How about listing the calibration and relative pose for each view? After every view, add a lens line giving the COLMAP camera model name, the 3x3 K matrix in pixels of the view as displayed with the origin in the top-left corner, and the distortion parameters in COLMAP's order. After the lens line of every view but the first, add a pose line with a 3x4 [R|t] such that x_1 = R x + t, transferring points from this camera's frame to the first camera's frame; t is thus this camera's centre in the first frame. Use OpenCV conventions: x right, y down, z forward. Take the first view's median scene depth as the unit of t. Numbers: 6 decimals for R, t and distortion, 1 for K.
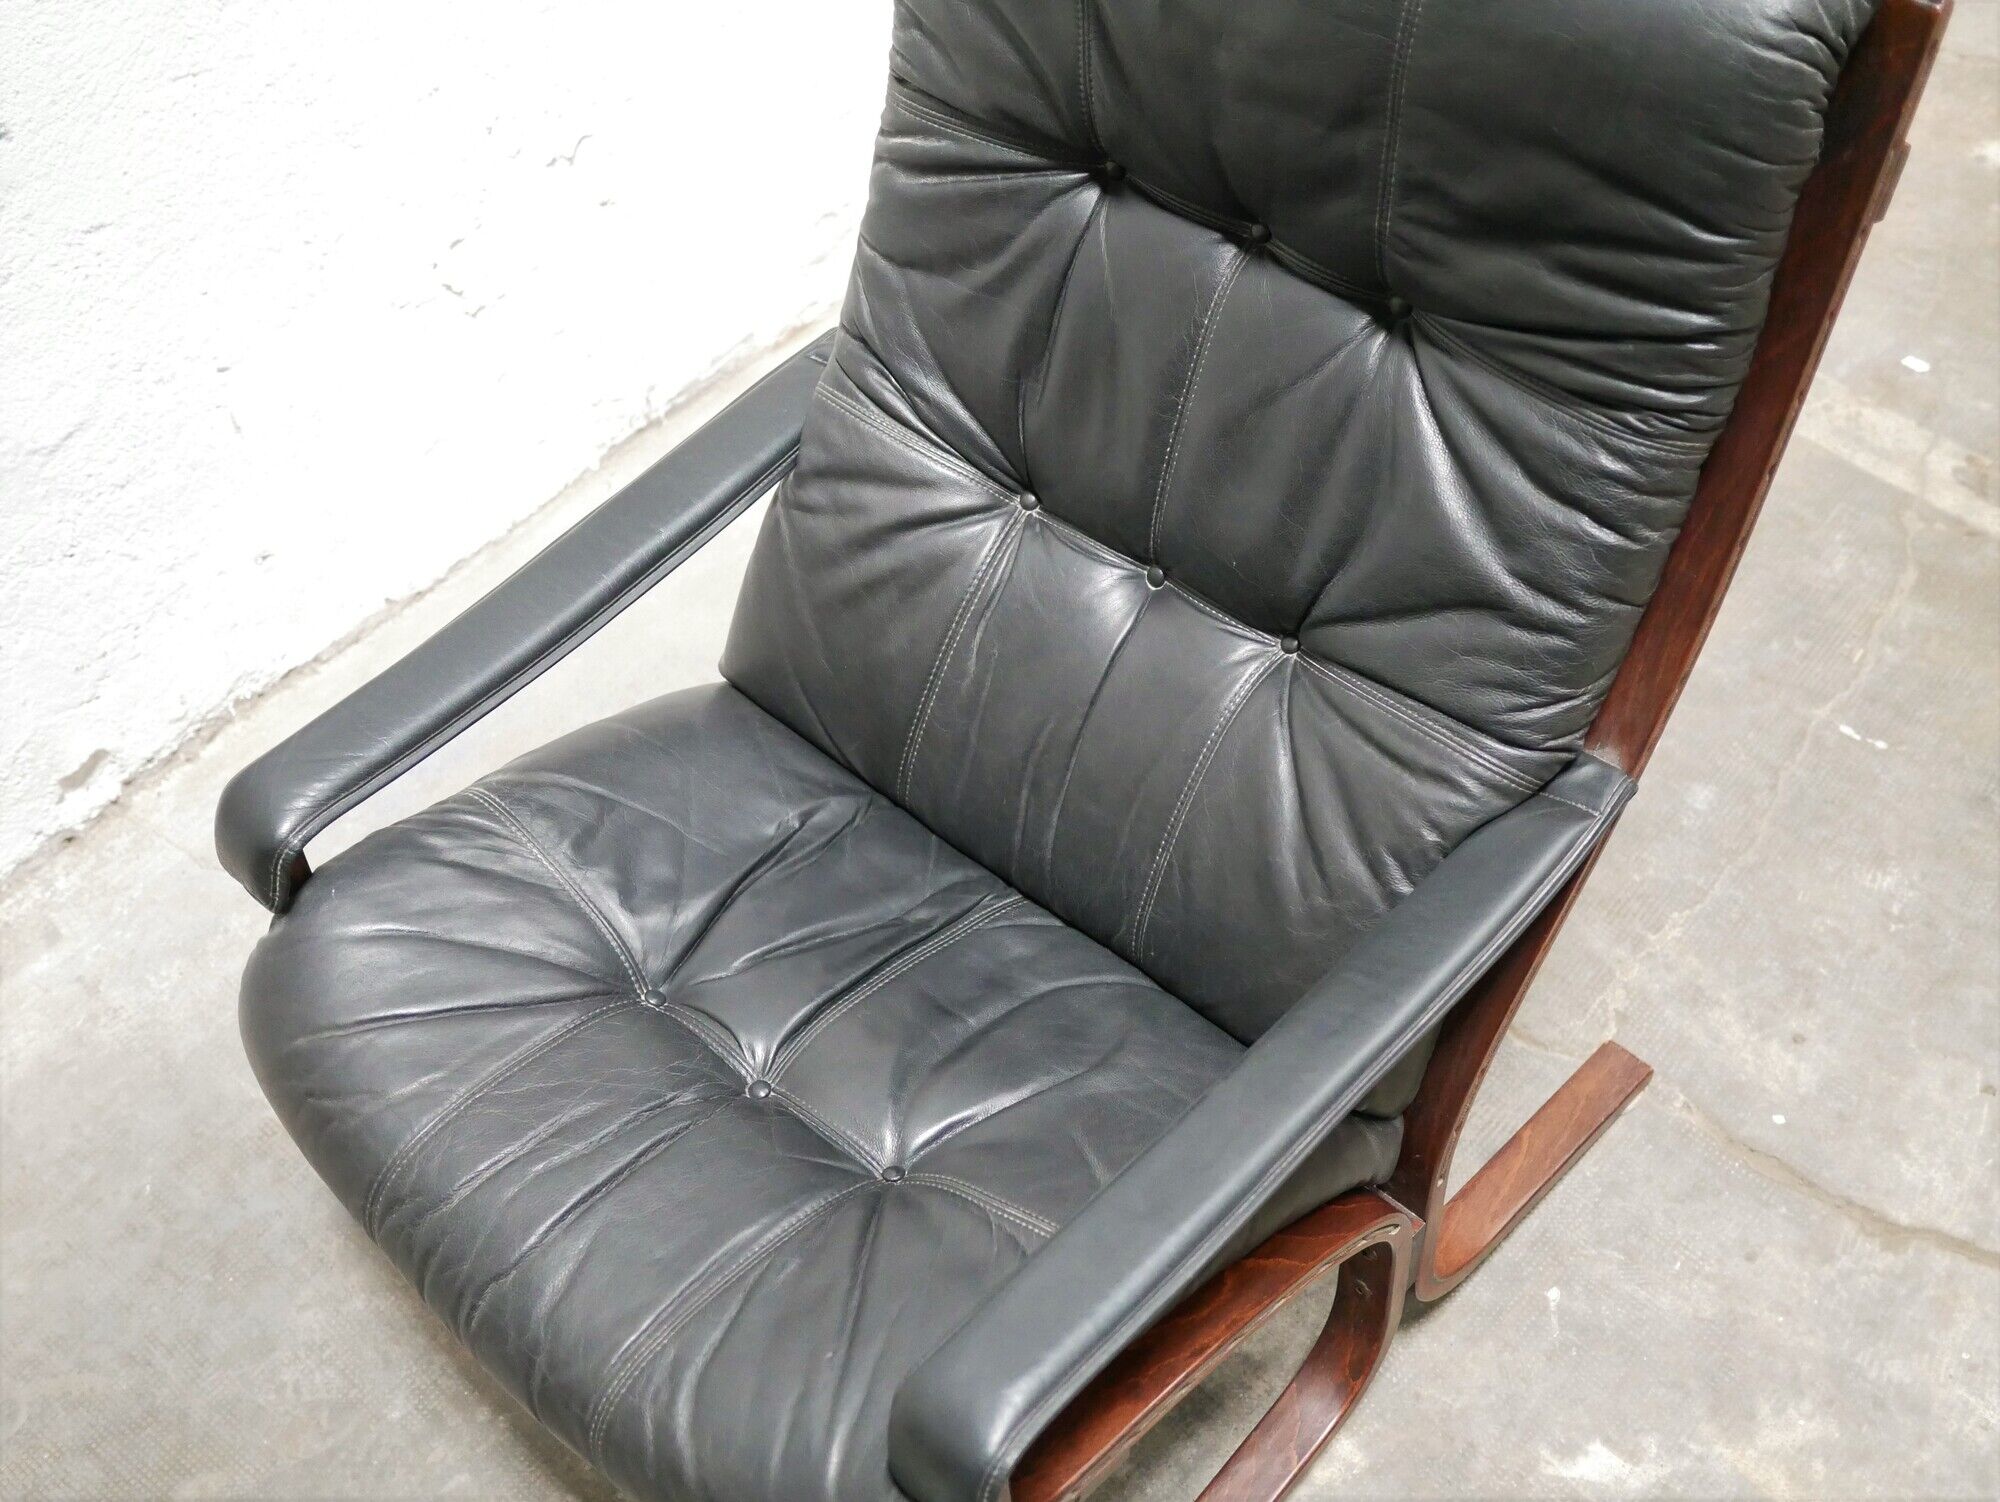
lens RADIAL K [[2257.0, 0, 999.7], [0, 2257.0, 754.0], [0, 0, 1]] dist [-0.020194, 0.051102]
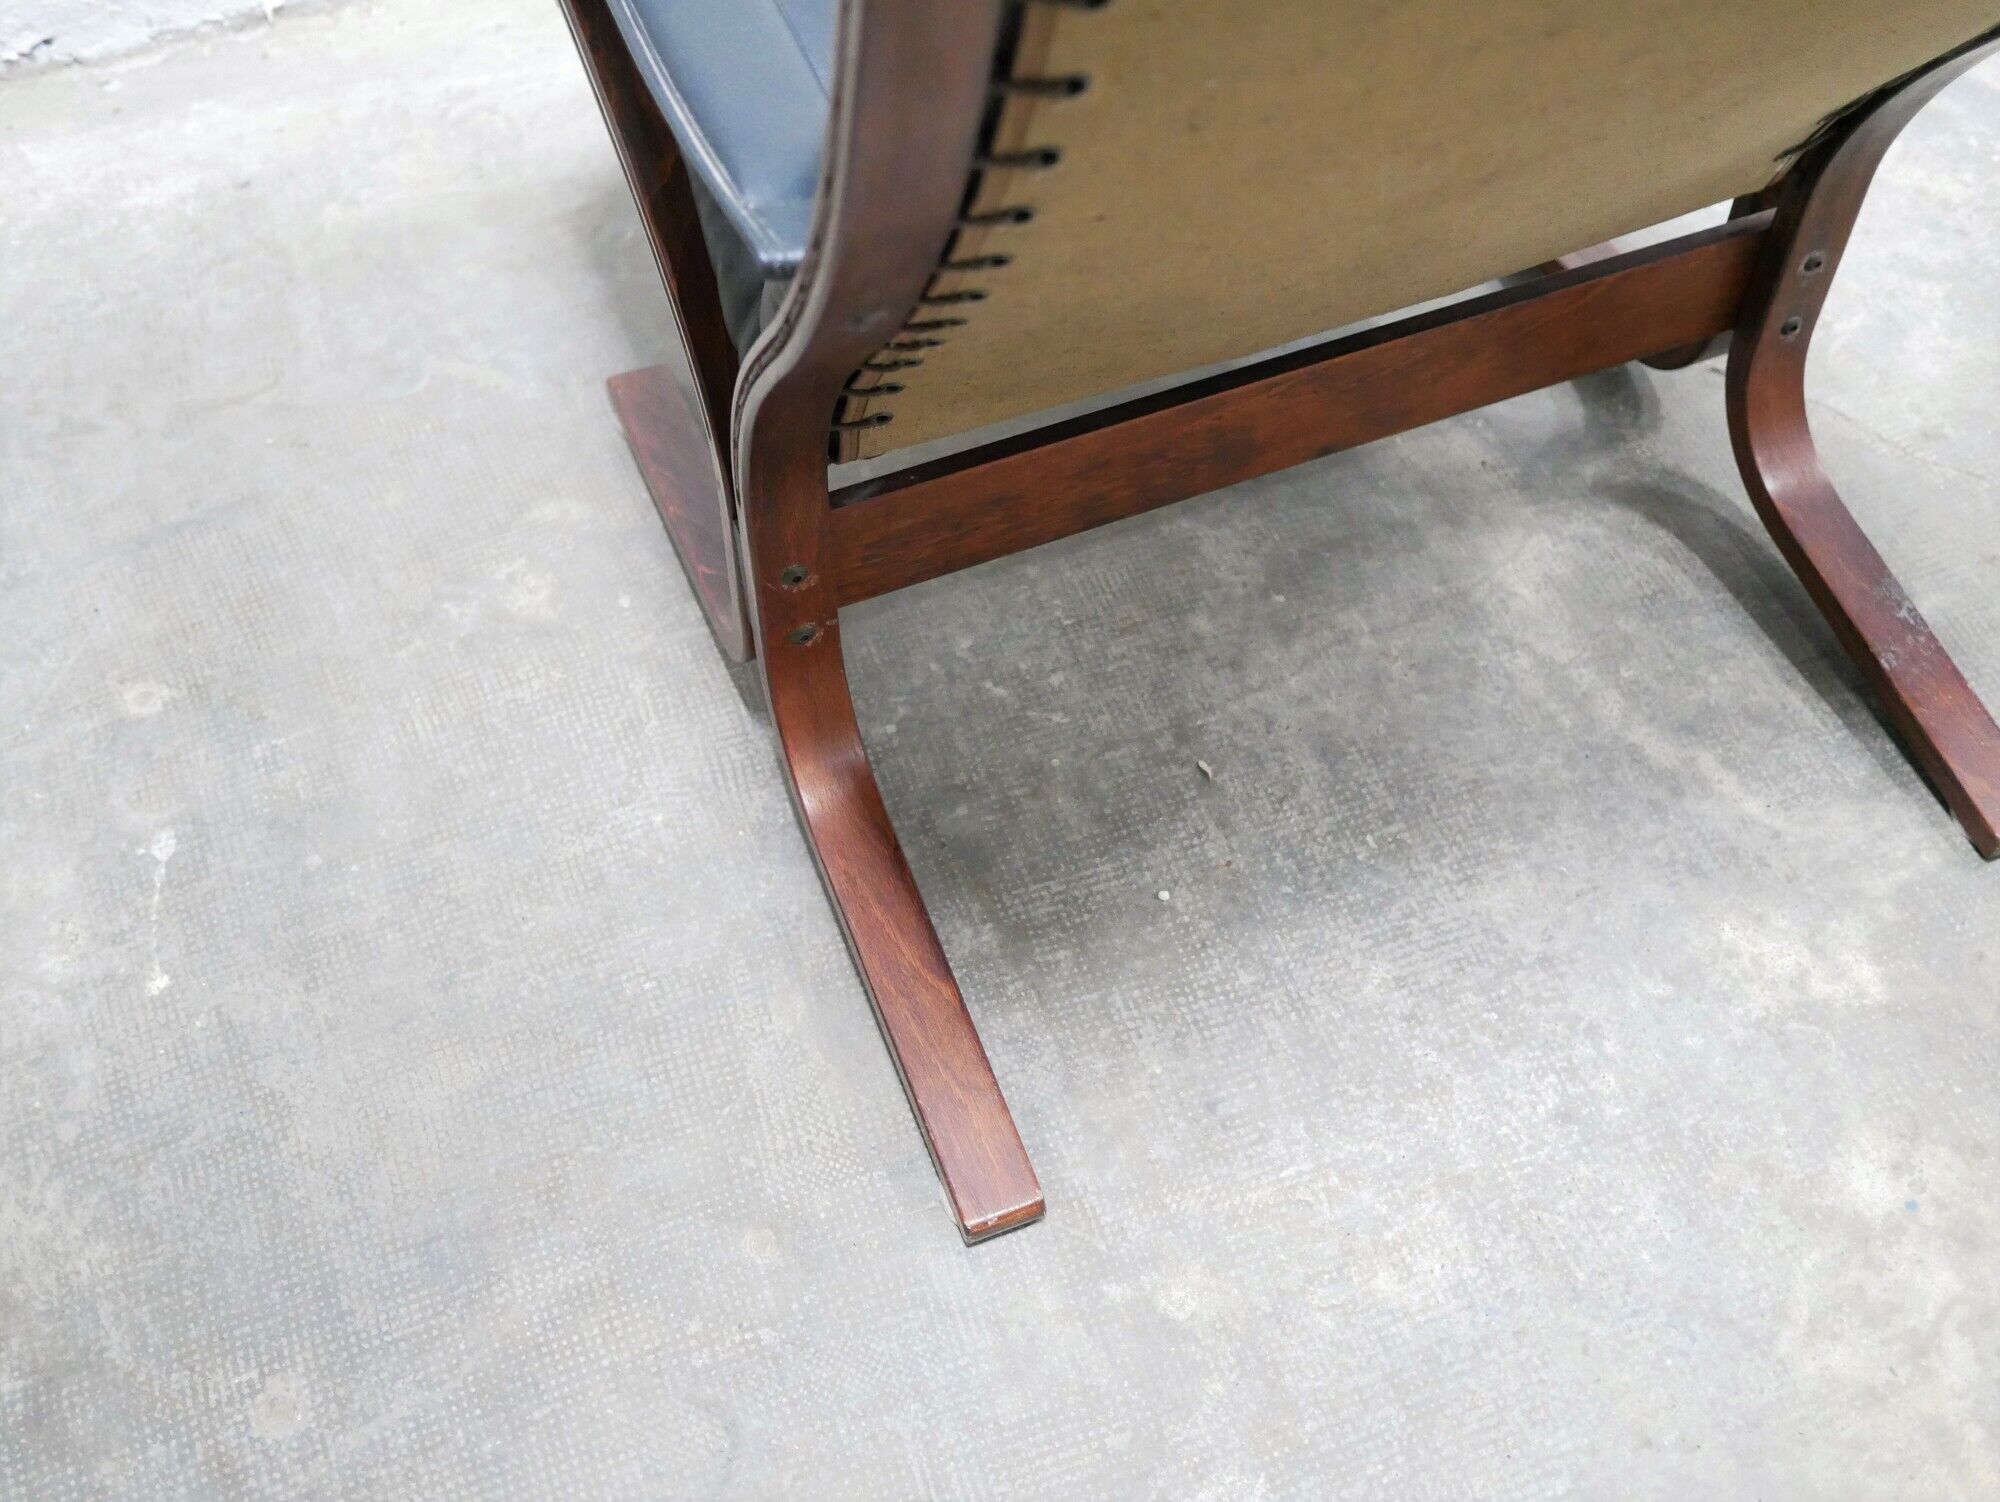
lens RADIAL K [[2268.7, 0, 995.3], [0, 2268.7, 740.4], [0, 0, 1]] dist [-0.022268, 0.025440]
pose [[0.899626, 0.375145, -0.223470, 0.030637], [-0.358794, 0.926750, 0.111359, 0.257688], [0.248877, -0.020002, 0.968329, 0.187417]]
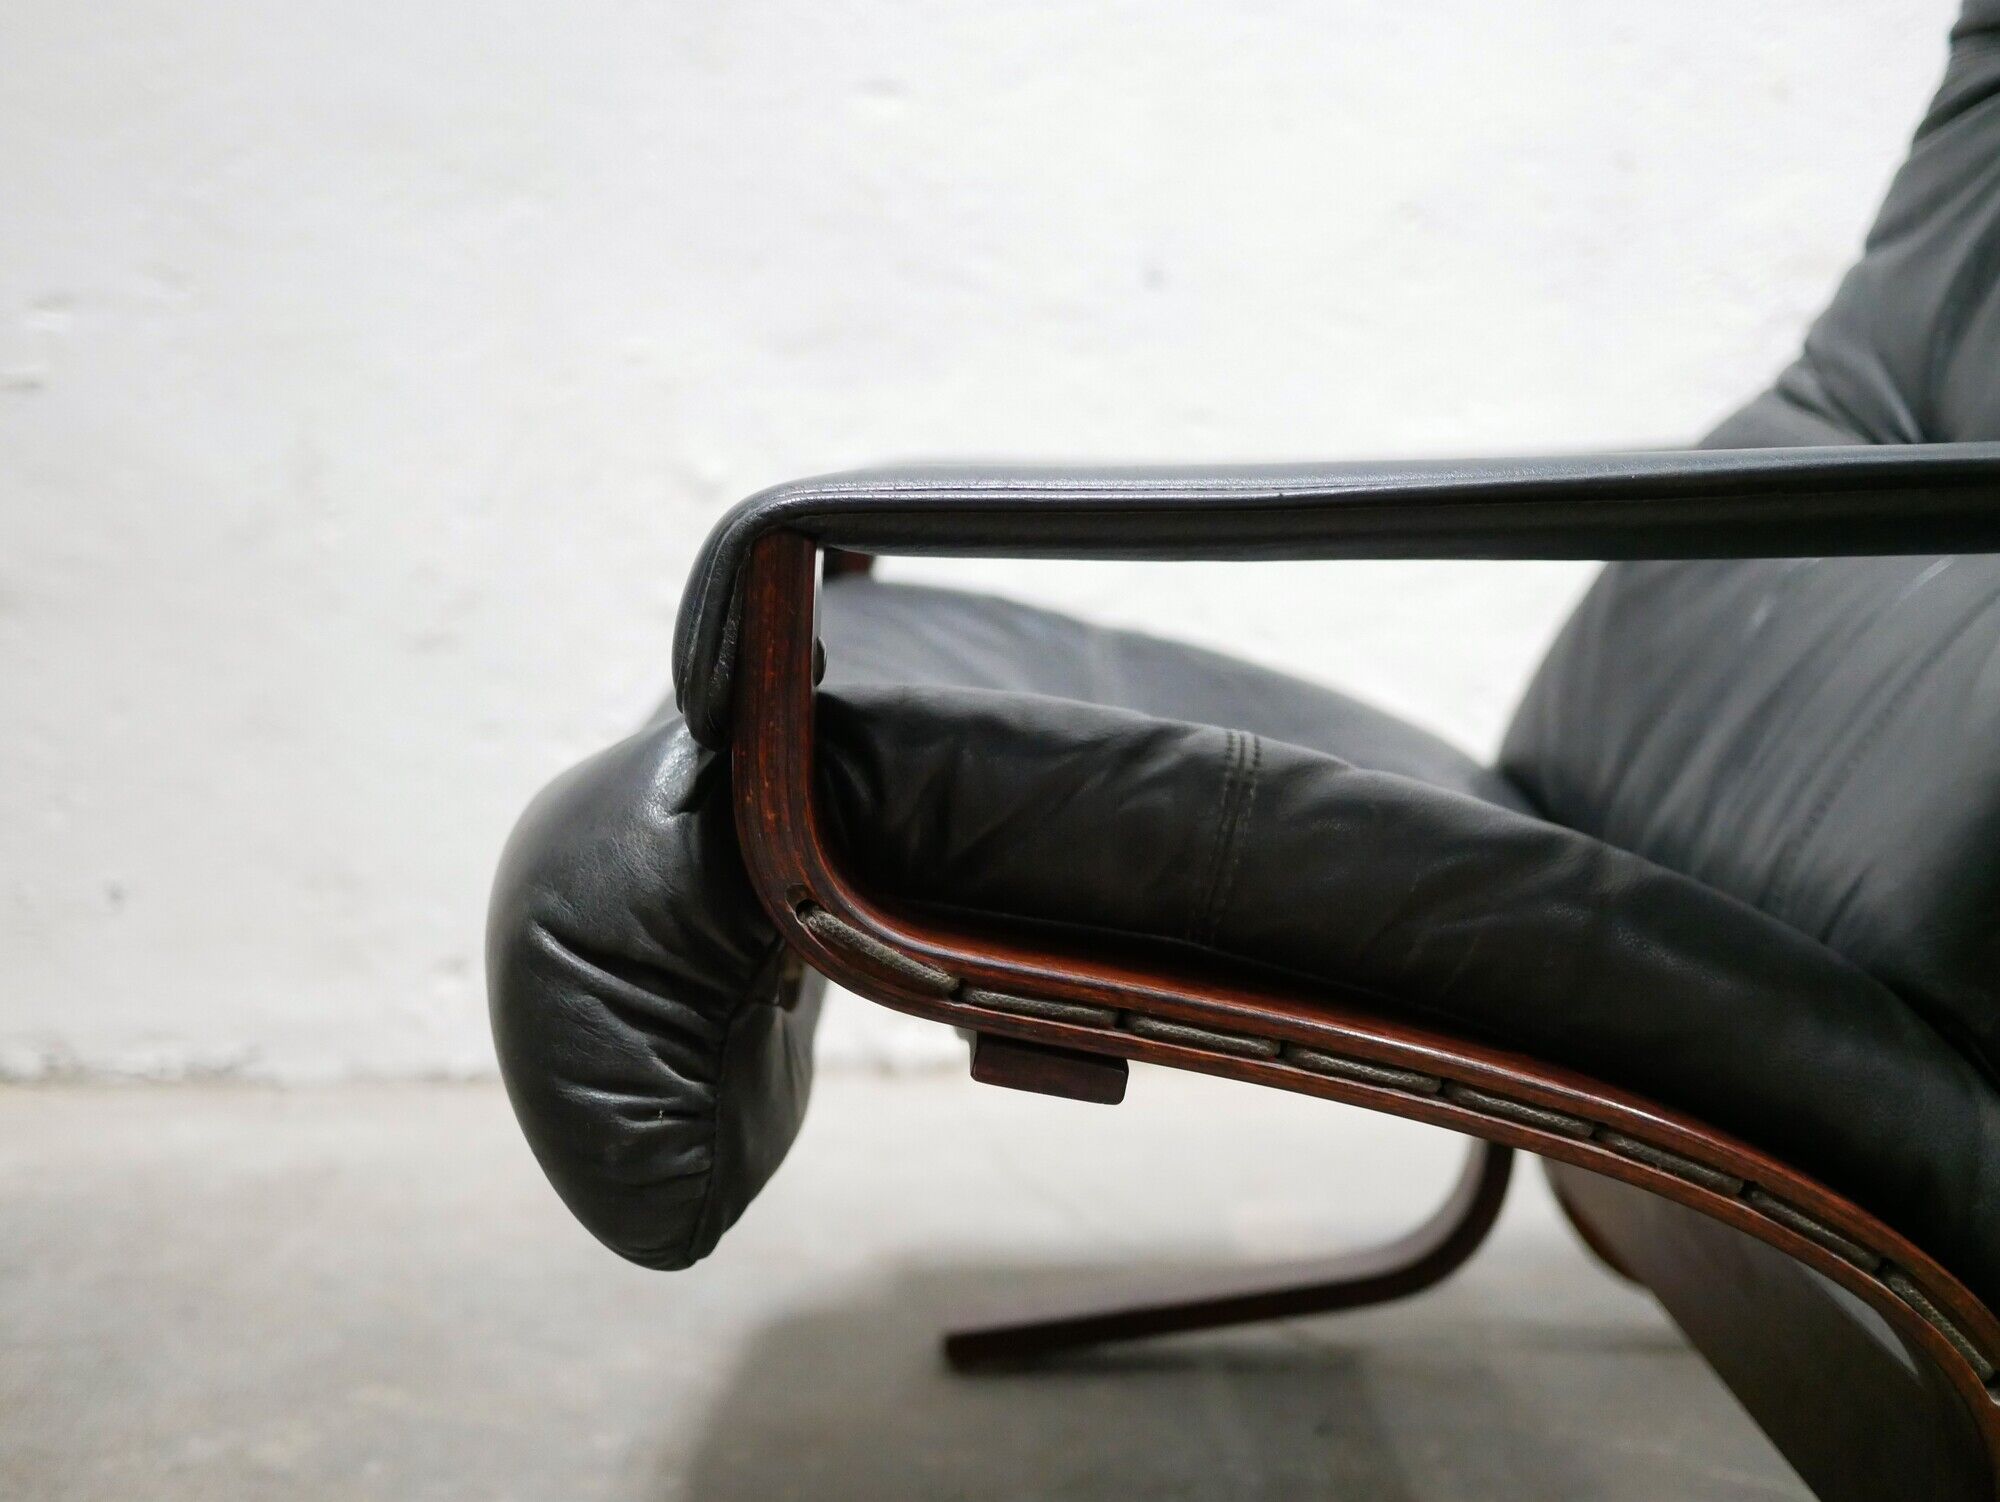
lens RADIAL K [[2269.0, 0, 1001.6], [0, 2269.0, 744.1], [0, 0, 1]] dist [-0.017900, 0.014587]
pose [[0.700002, 0.155330, -0.697043, 0.298653], [-0.571002, 0.707938, -0.415668, 0.380311], [0.428898, 0.688982, 0.584252, 0.508341]]
